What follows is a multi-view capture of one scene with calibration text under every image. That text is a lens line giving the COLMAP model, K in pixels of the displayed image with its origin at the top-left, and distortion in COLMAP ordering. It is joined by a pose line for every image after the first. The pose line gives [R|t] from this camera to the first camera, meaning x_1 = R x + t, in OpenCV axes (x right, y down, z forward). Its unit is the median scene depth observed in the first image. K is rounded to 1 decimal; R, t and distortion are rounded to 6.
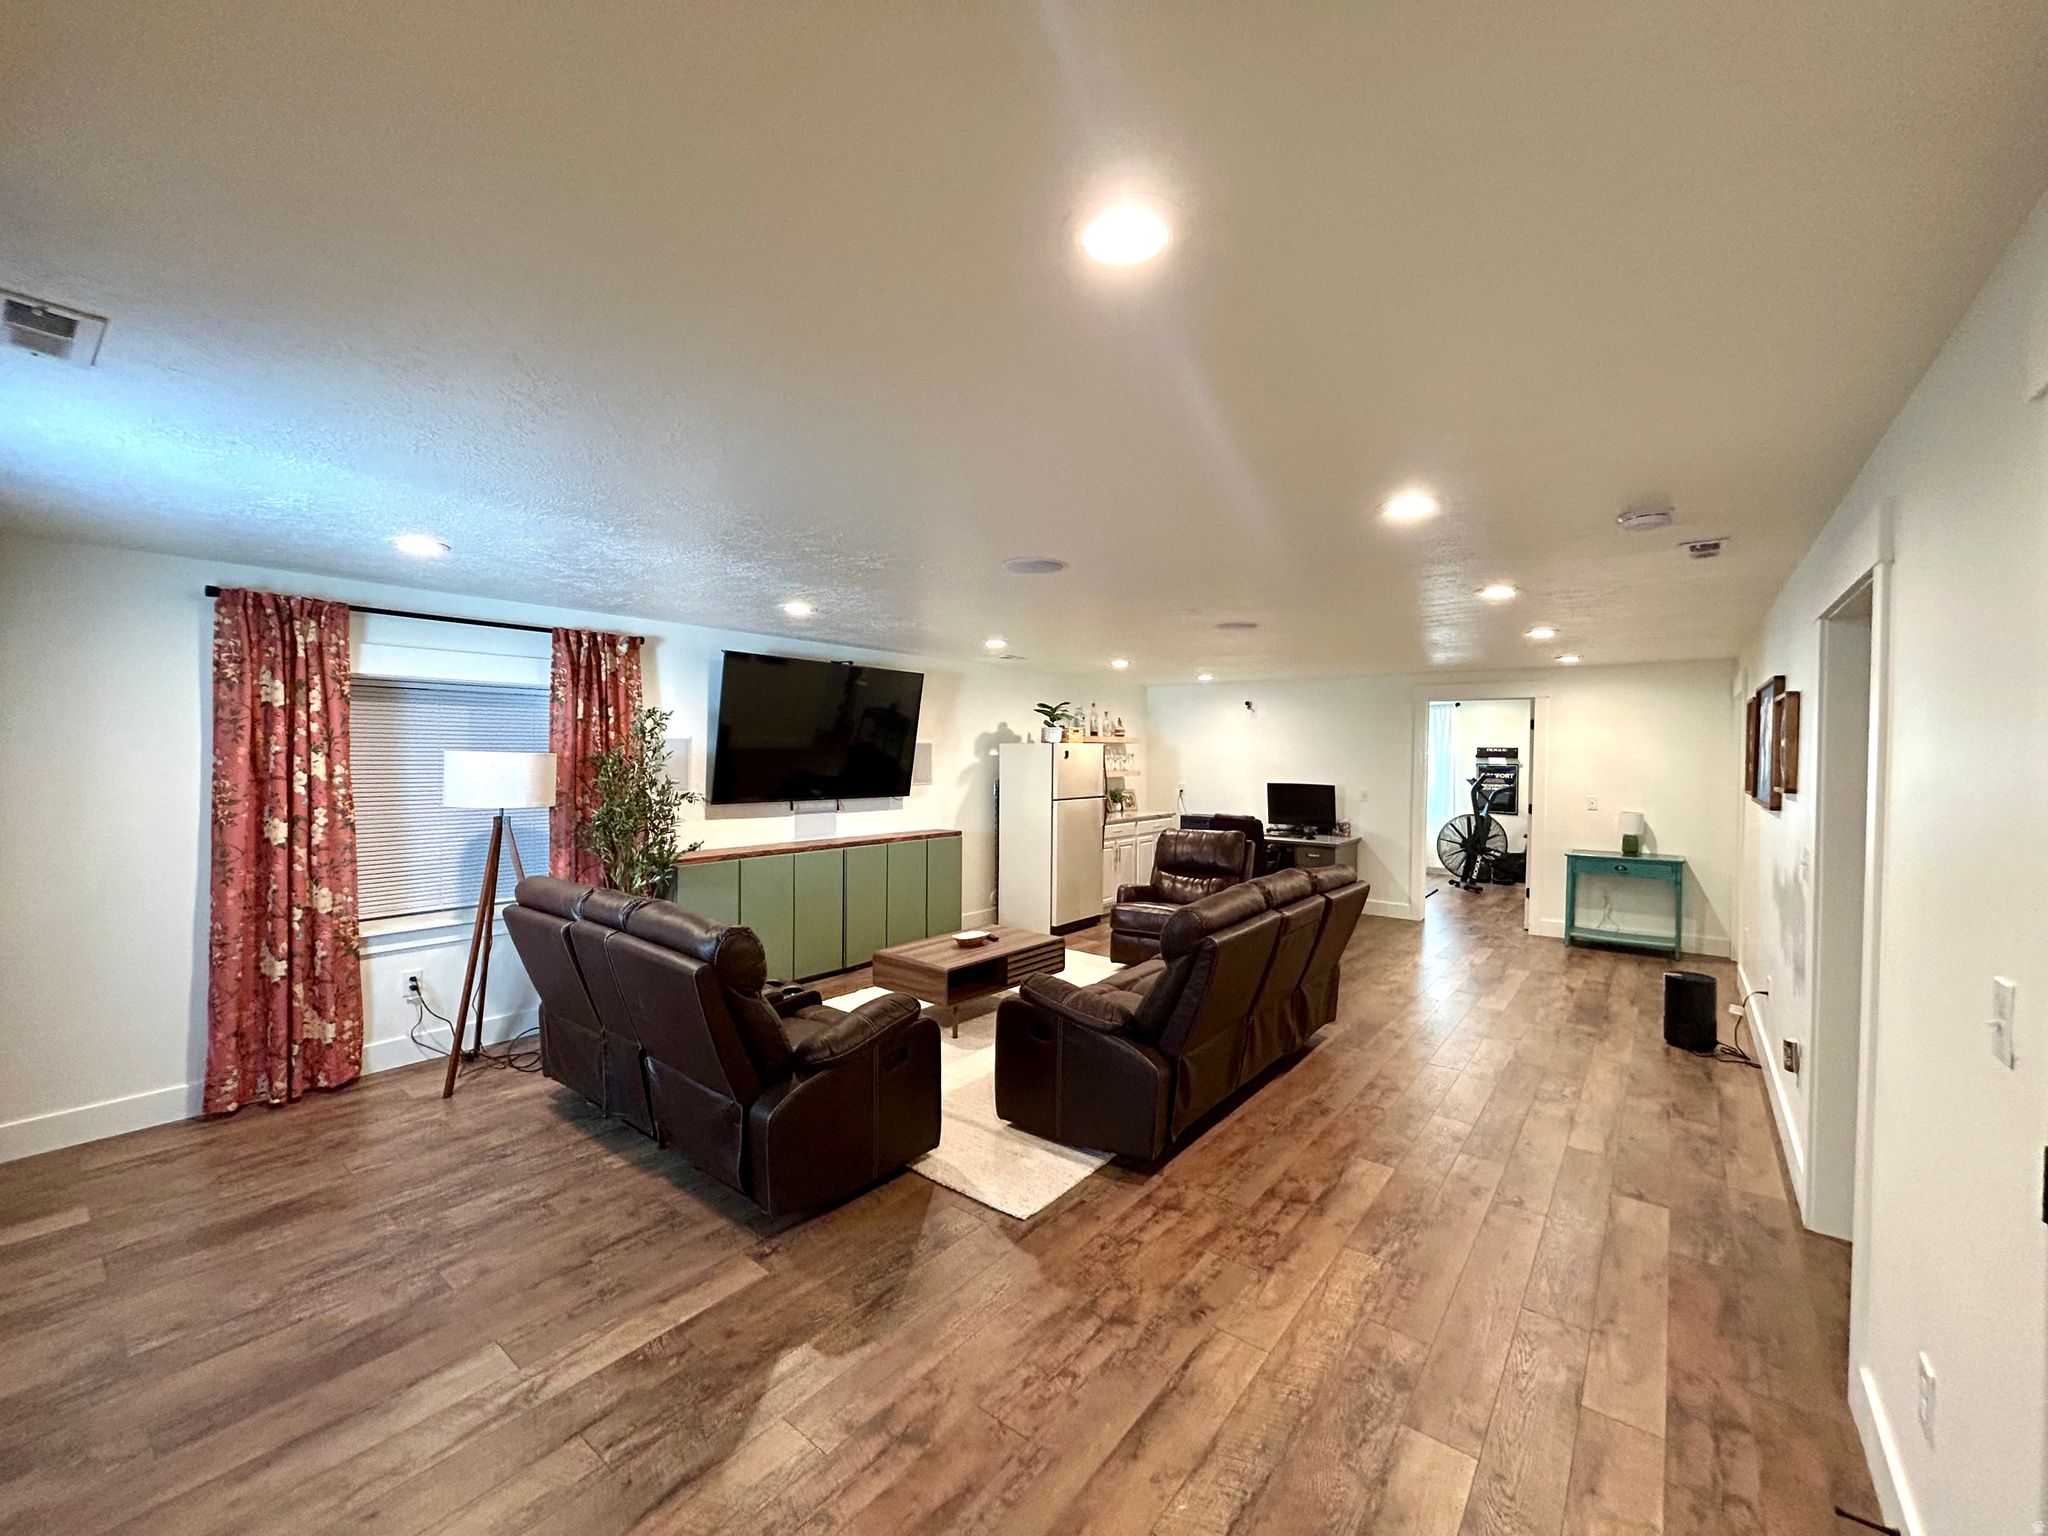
lens RADIAL K [[823.6, 0, 1027.6], [0, 823.6, 760.6], [0, 0, 1]] dist [-0.001022, 0.000307]
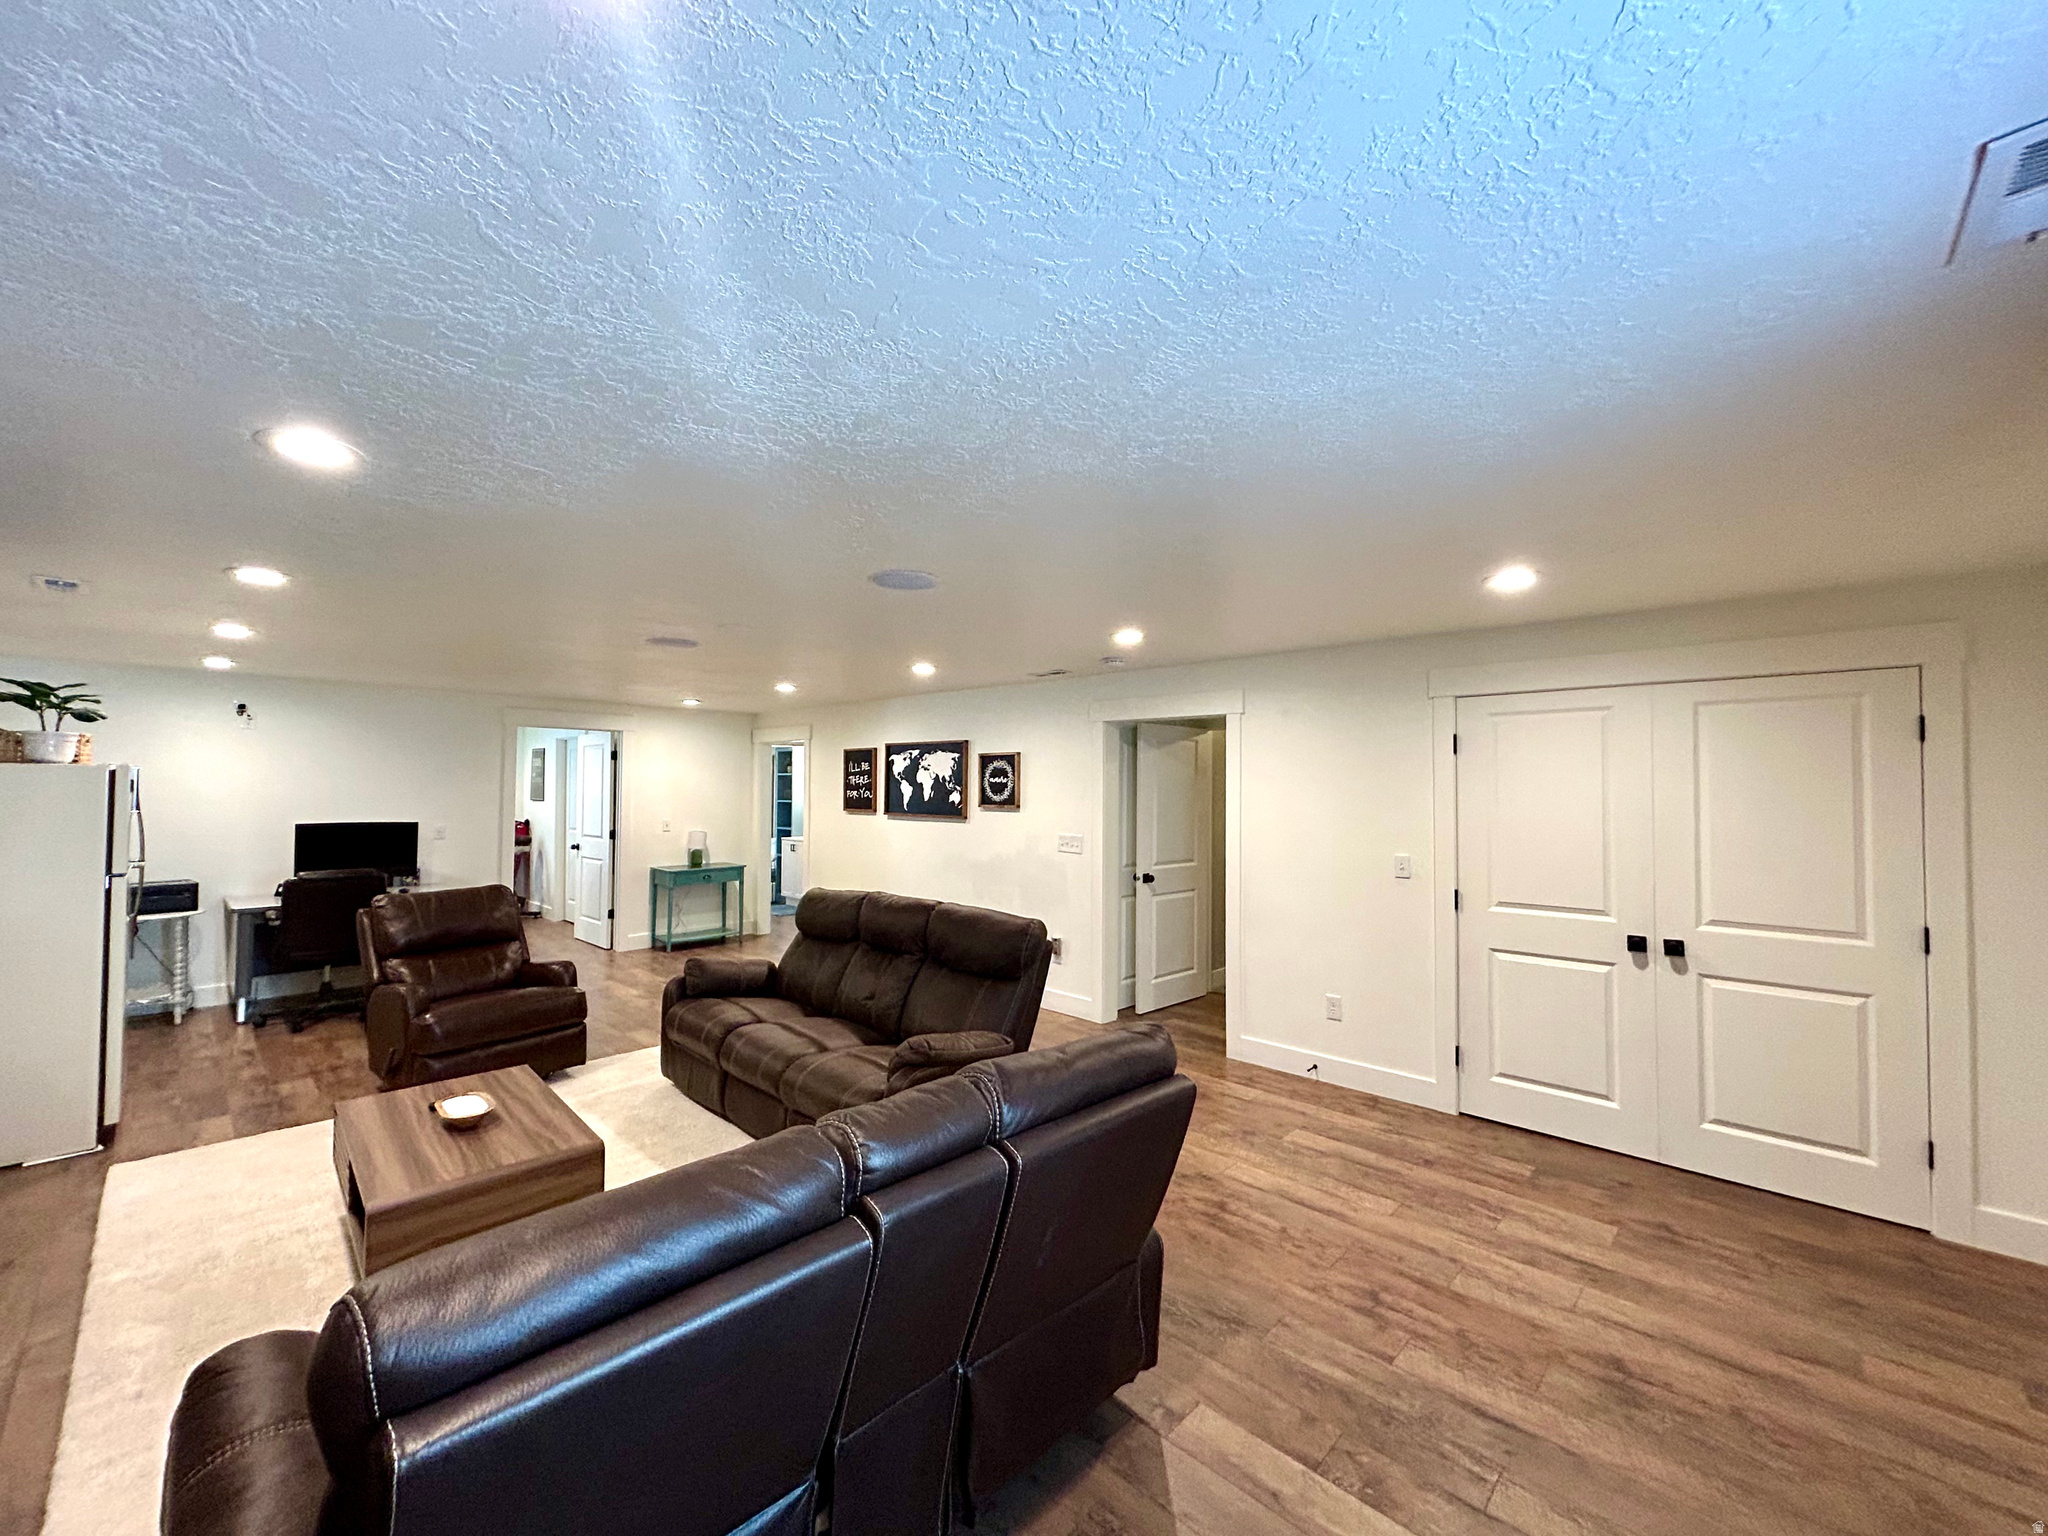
lens RADIAL K [[823.6, 0, 1020.1], [0, 823.6, 780.9], [0, 0, 1]] dist [-0.001022, 0.000307]
pose [[0.094870, 0.000349, 0.995490, -0.882579], [0.001563, 0.999999, -0.000500, -0.021199], [-0.995488, 0.001604, 0.094870, 0.822045]]
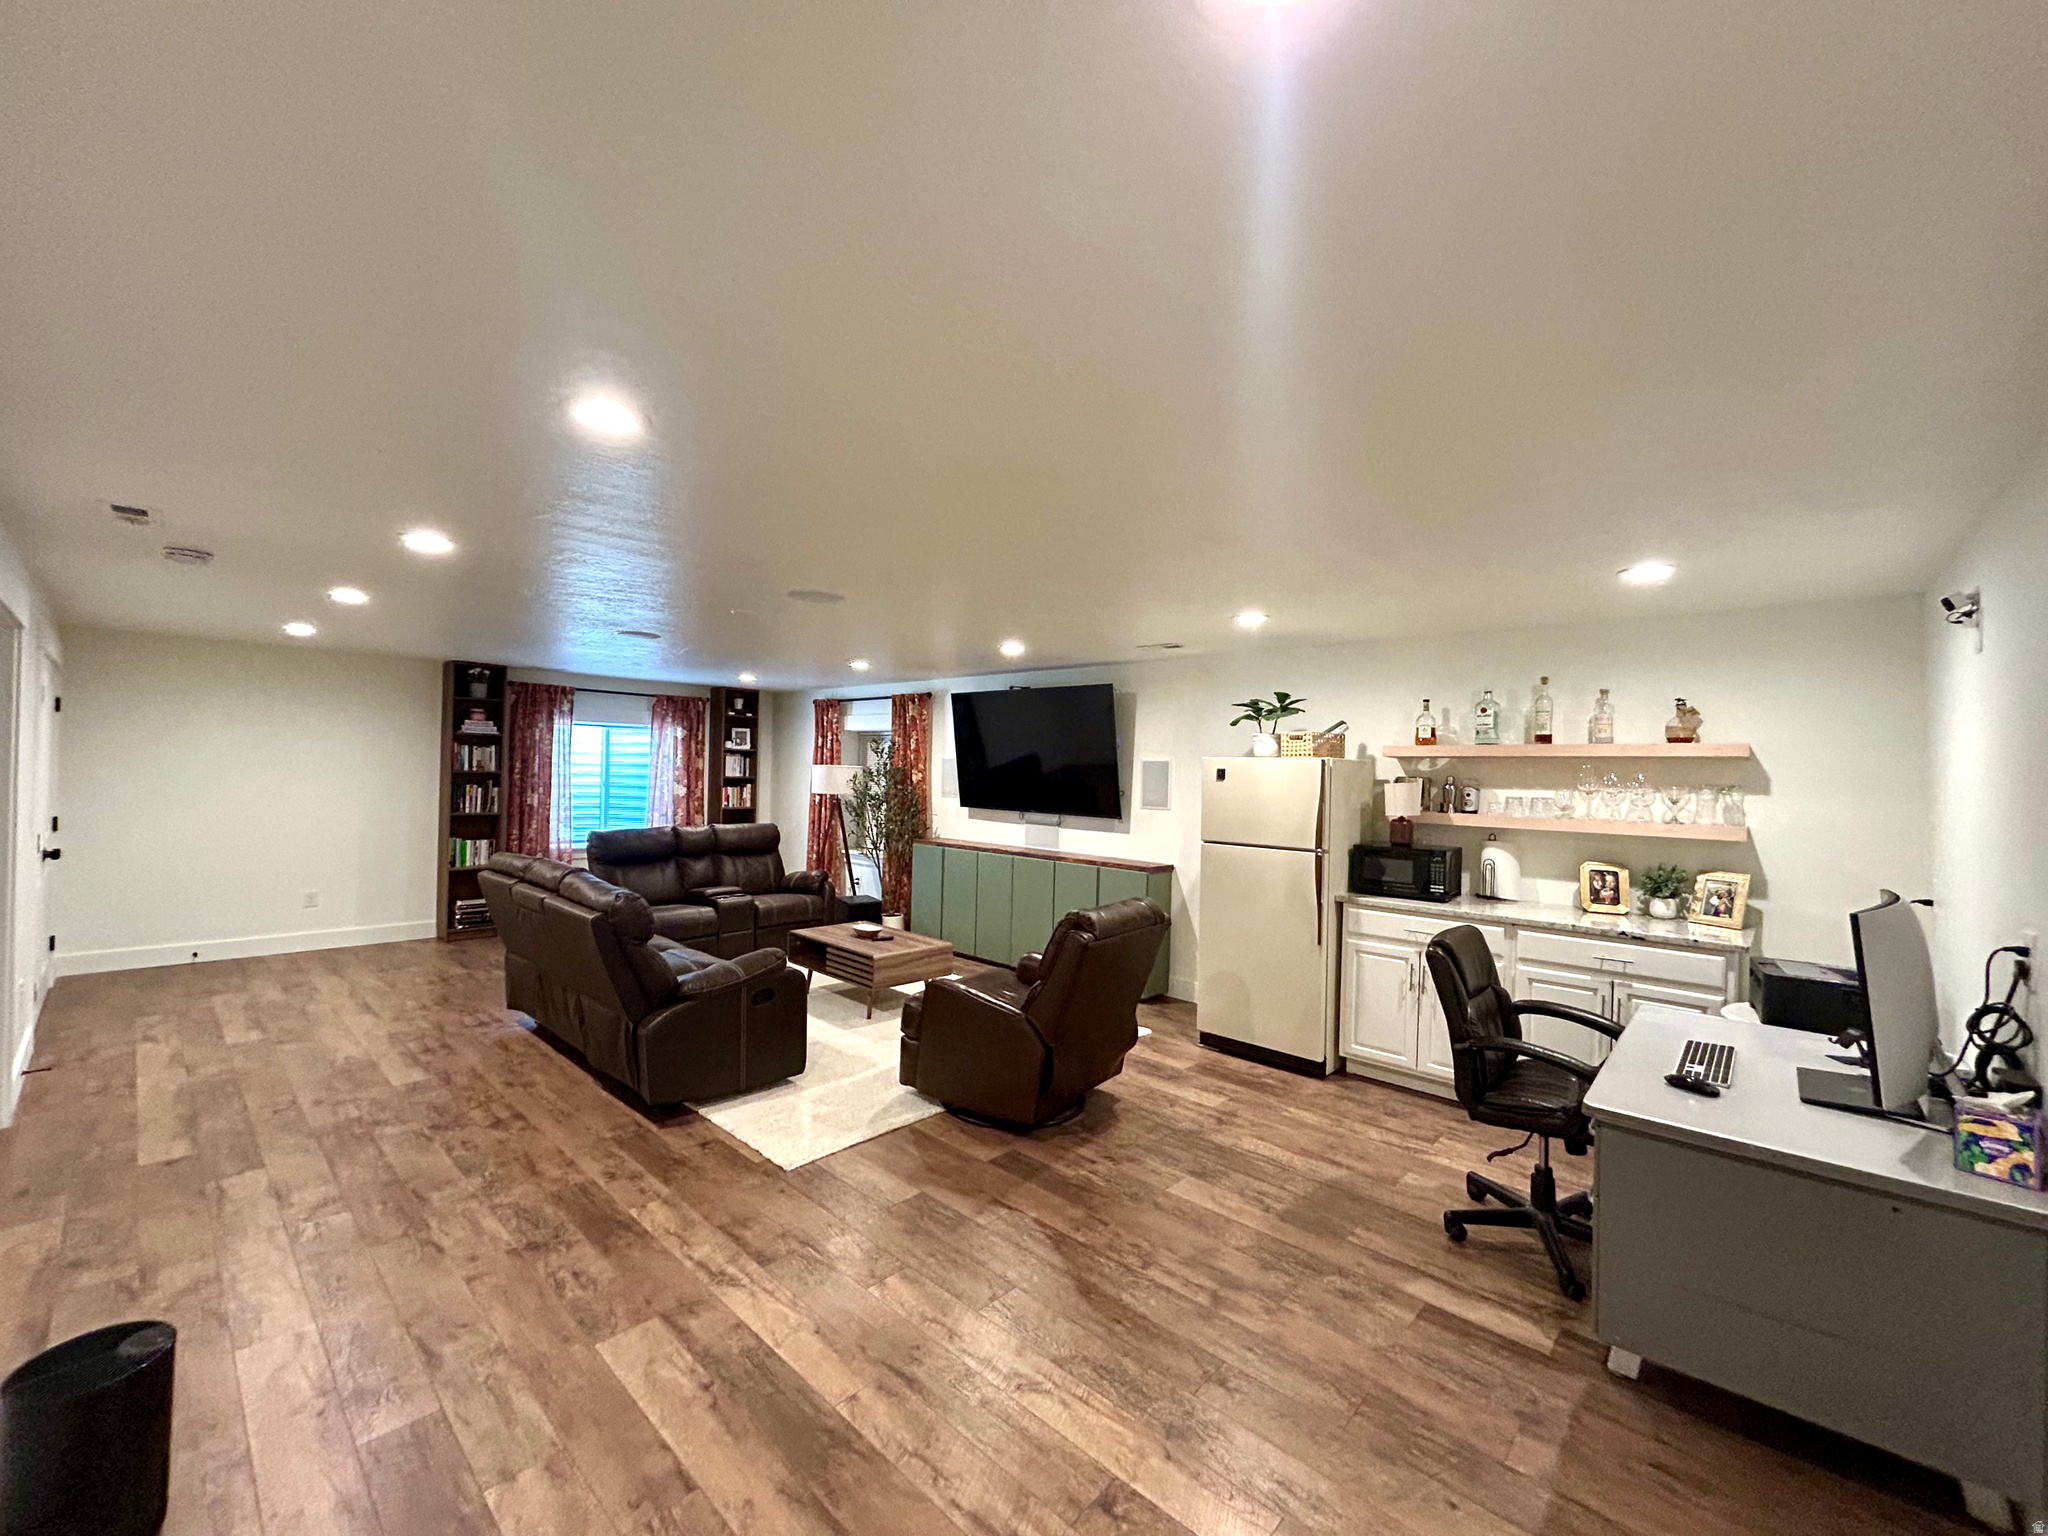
lens RADIAL K [[823.6, 0, 1029.6], [0, 823.6, 779.5], [0, 0, 1]] dist [-0.001022, 0.000307]
pose [[-0.078547, 0.001168, -0.996910, 1.498335], [-0.033084, 0.999445, 0.003778, -0.000283], [0.996361, 0.033279, -0.078465, 1.898477]]
